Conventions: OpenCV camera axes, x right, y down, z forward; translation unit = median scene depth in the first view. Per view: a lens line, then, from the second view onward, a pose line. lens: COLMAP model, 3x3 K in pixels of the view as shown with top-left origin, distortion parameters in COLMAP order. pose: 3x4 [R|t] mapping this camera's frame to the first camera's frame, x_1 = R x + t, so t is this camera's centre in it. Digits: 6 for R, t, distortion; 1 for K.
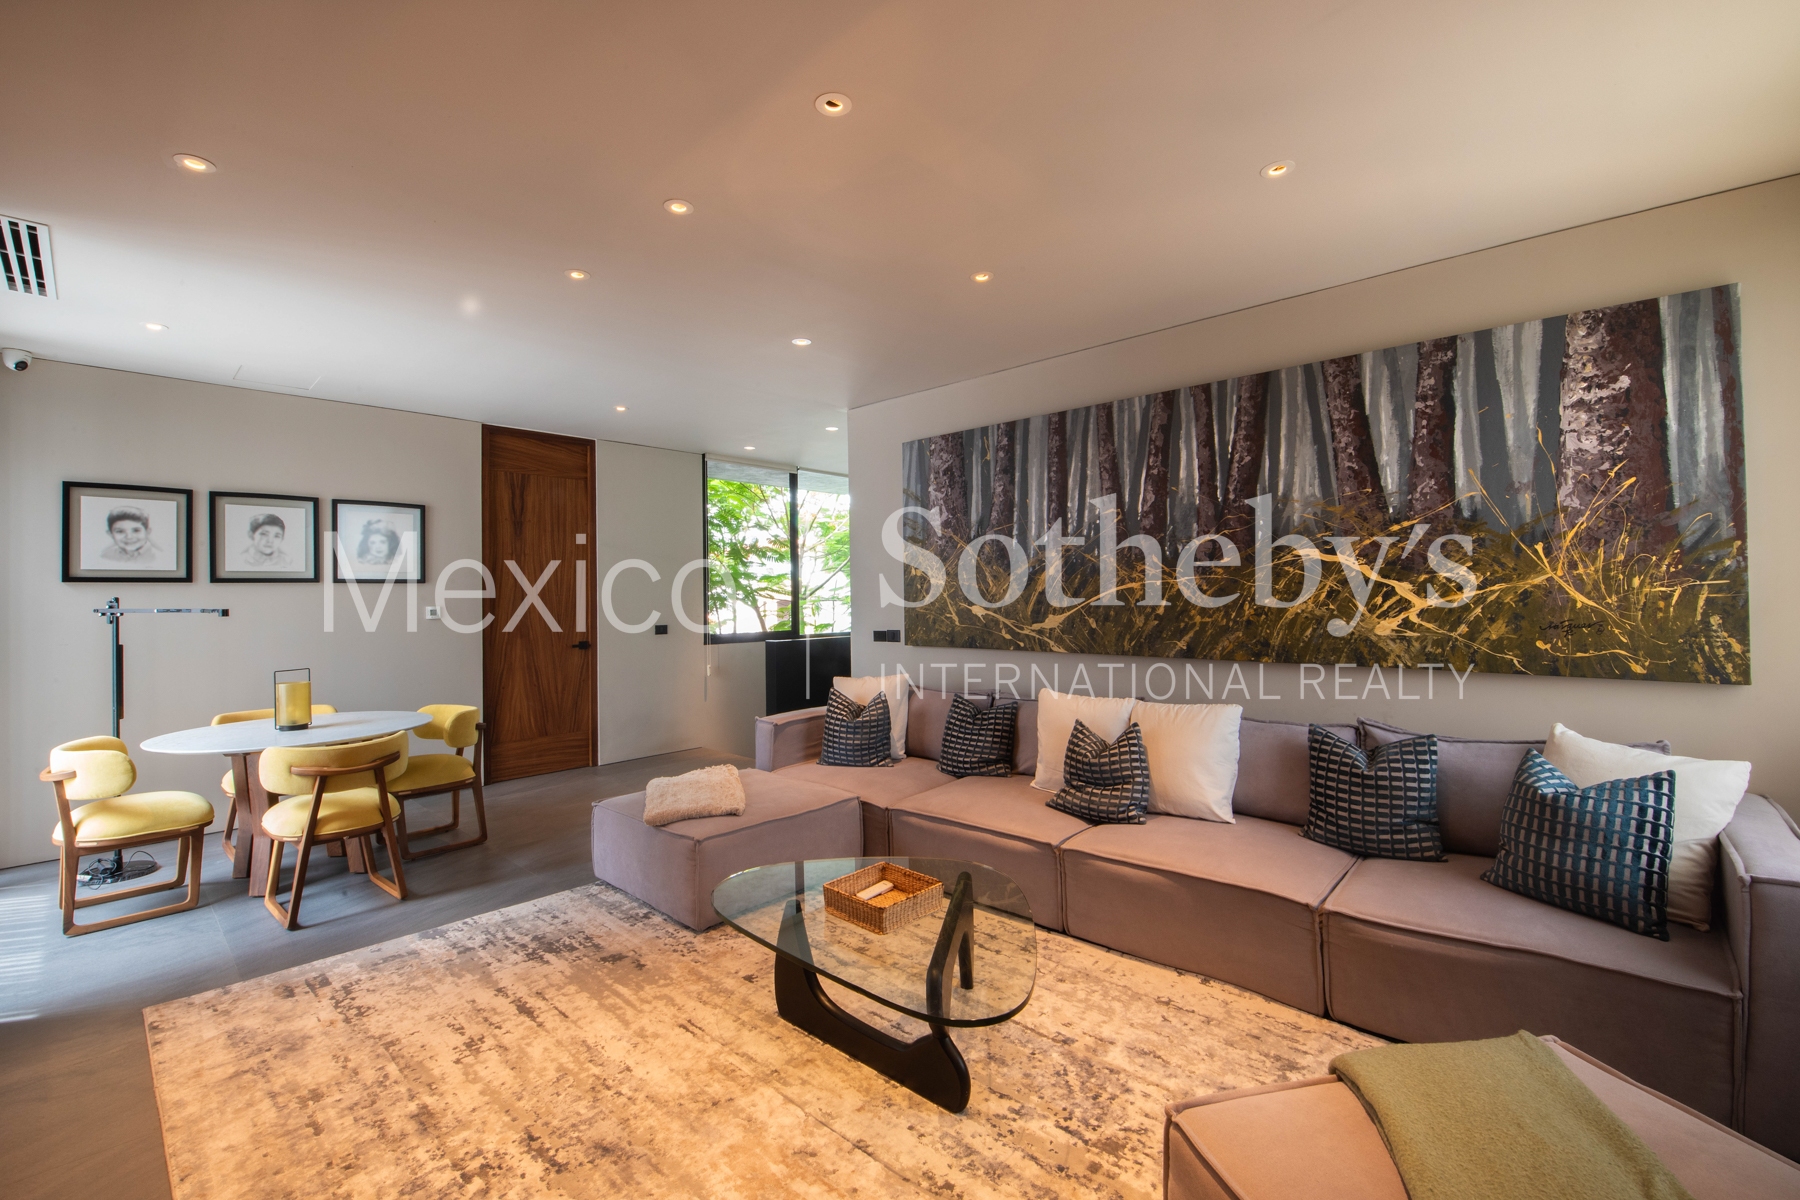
lens RADIAL K [[739.7, 0, 882.9], [0, 739.7, 593.0], [0, 0, 1]] dist [-0.022100, -0.000619]
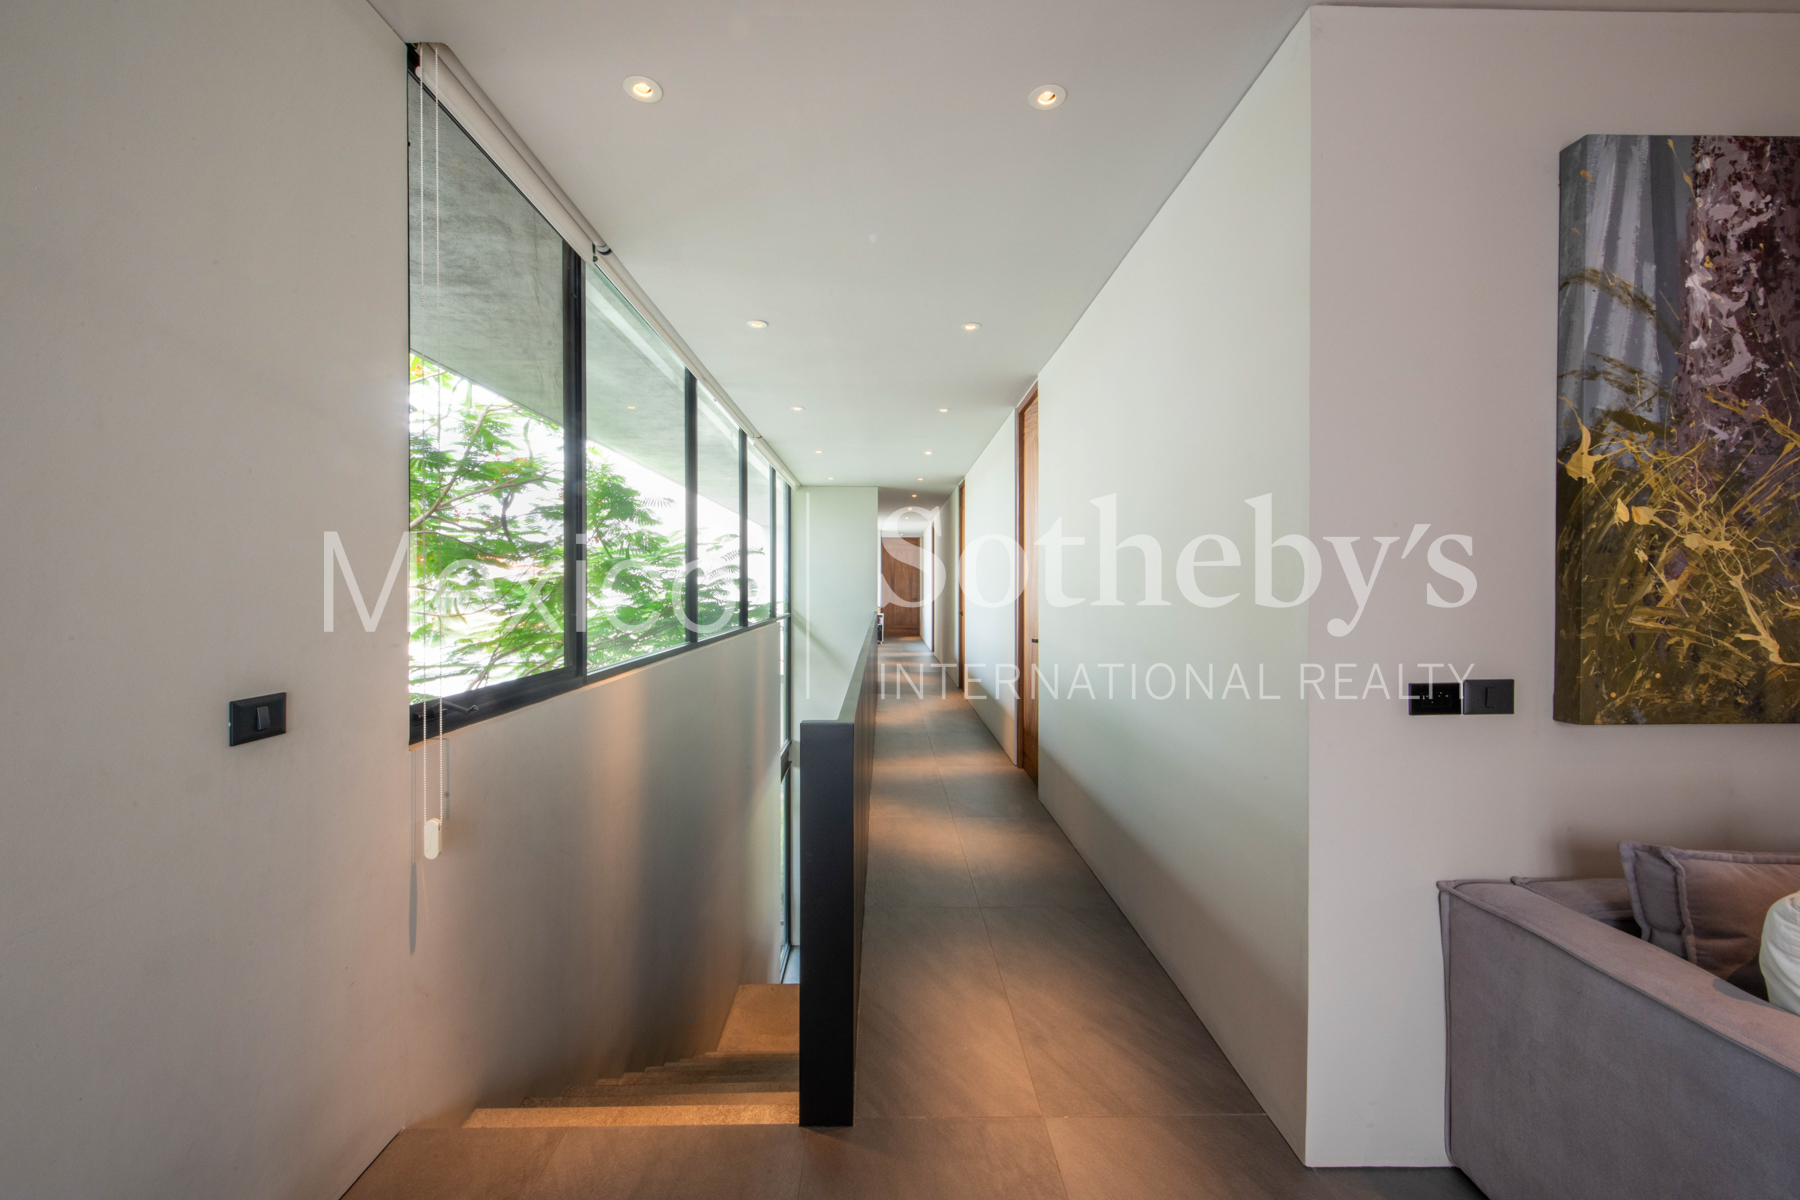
lens RADIAL K [[726.8, 0, 890.8], [0, 726.8, 605.7], [0, 0, 1]] dist [0.003542, -0.000061]
pose [[0.710175, 0.012915, 0.703907, -0.499966], [-0.015132, 0.999881, -0.003079, 0.024109], [-0.703863, -0.008465, 0.710285, 1.121487]]
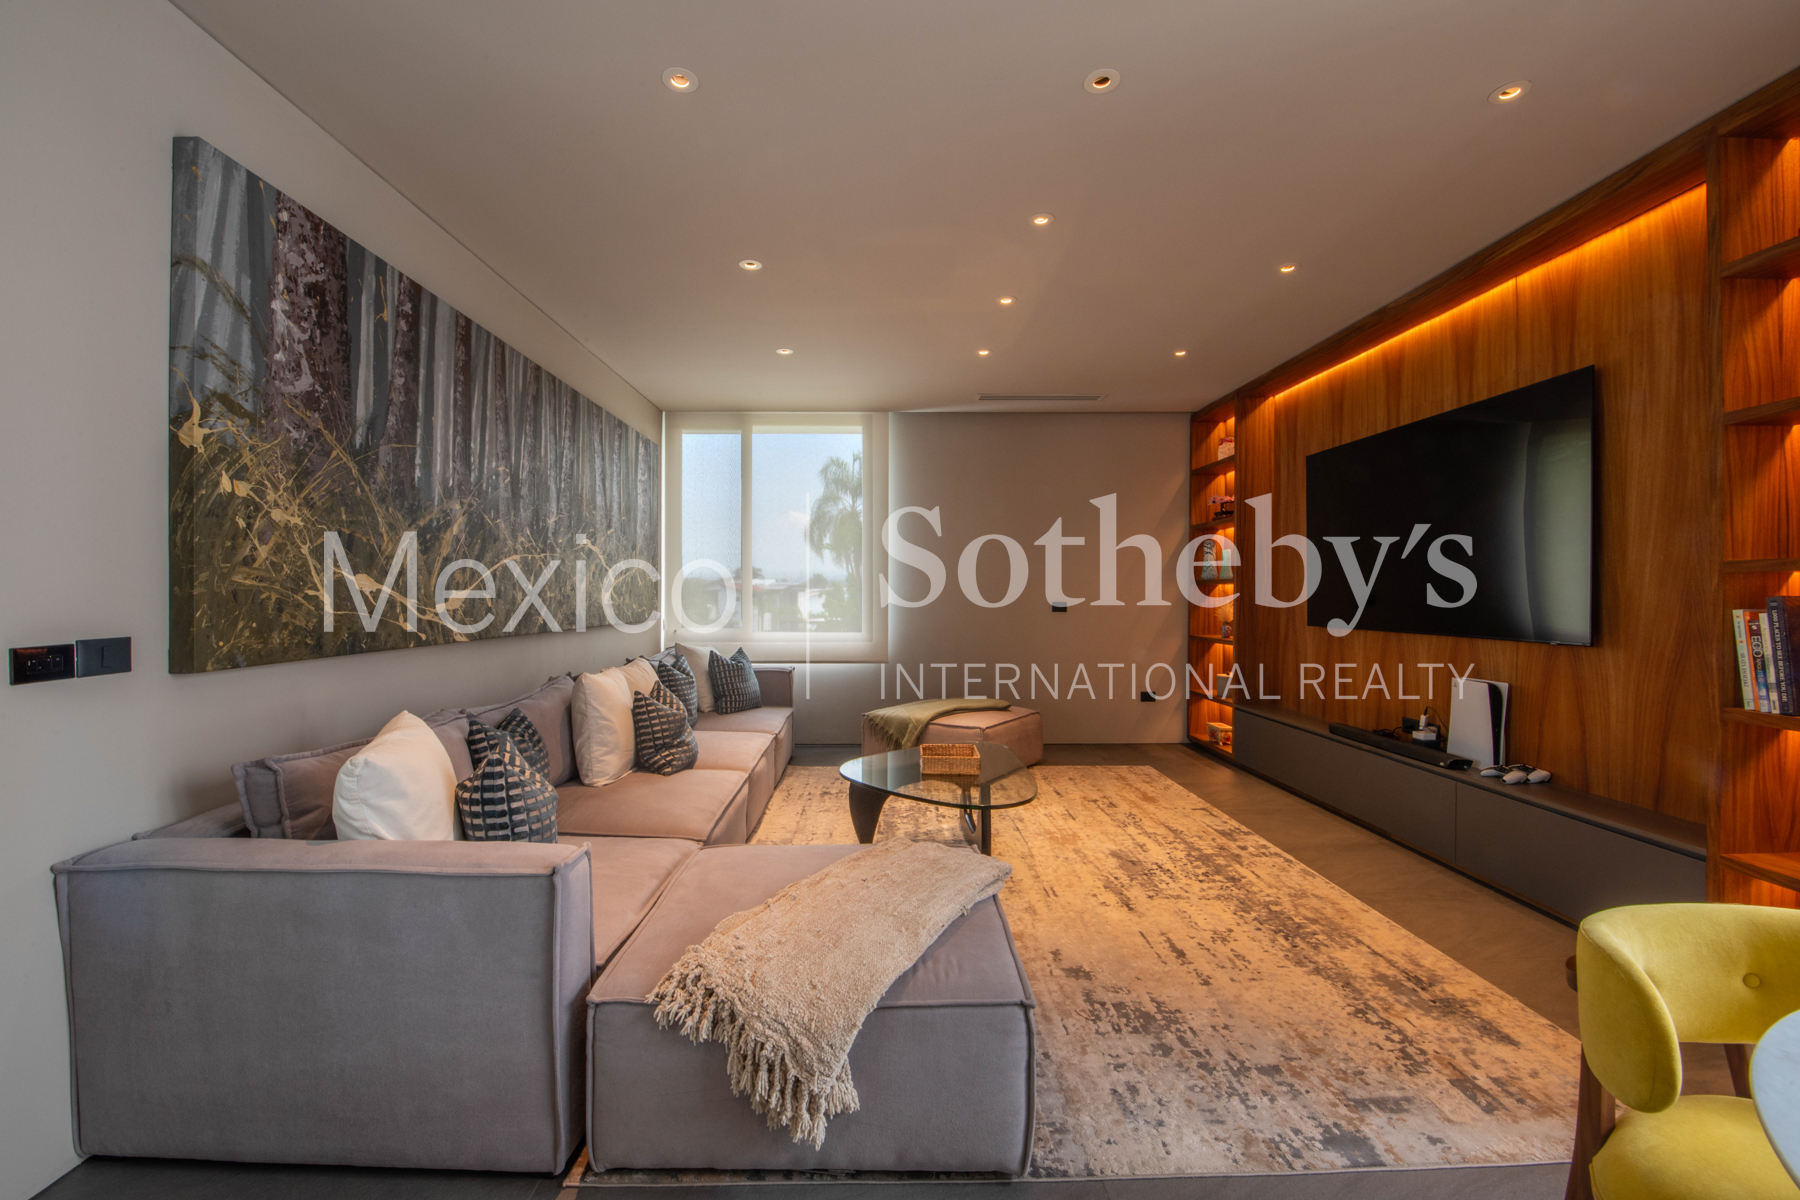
lens RADIAL K [[739.7, 0, 885.3], [0, 739.7, 595.4], [0, 0, 1]] dist [-0.022100, -0.000619]
pose [[-0.690776, 0.016234, 0.722886, -0.543836], [0.011917, 0.999868, -0.011066, 0.044637], [-0.722970, 0.000971, -0.690879, 1.138467]]
